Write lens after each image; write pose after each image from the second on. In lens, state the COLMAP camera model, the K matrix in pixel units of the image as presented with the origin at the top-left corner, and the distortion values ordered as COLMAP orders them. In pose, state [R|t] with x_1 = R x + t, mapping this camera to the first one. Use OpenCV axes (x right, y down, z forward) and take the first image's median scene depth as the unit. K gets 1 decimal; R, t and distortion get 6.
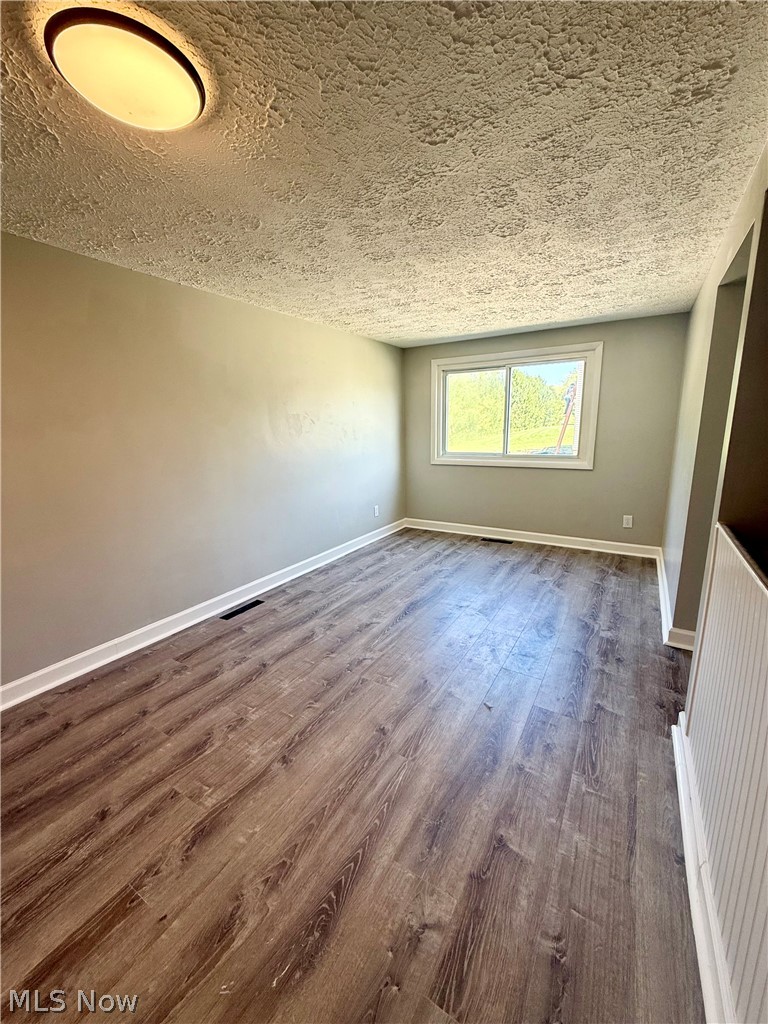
lens RADIAL K [[413.3, 0, 376.6], [0, 413.3, 507.2], [0, 0, 1]] dist [0.015650, 0.001419]
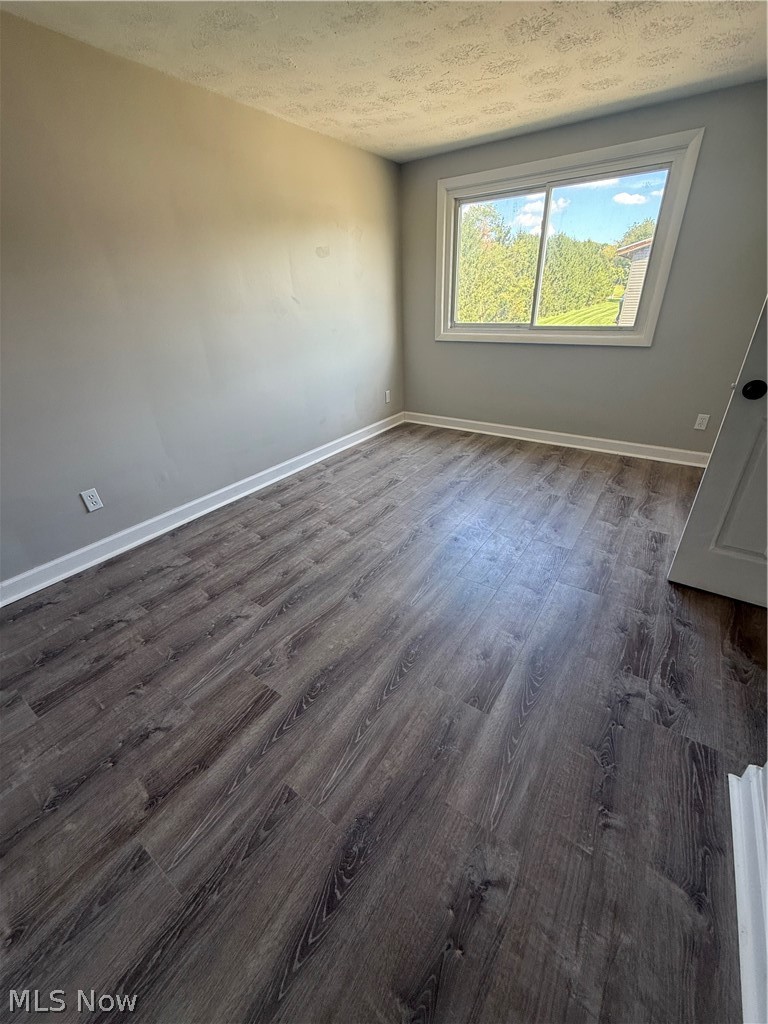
lens RADIAL K [[413.3, 0, 386.2], [0, 413.3, 512.6], [0, 0, 1]] dist [0.015650, 0.001419]
pose [[0.998046, 0.011948, -0.061333, 0.093859], [0.007016, 0.953913, 0.300000, -0.030479], [0.062091, -0.299844, 0.951965, 0.146252]]
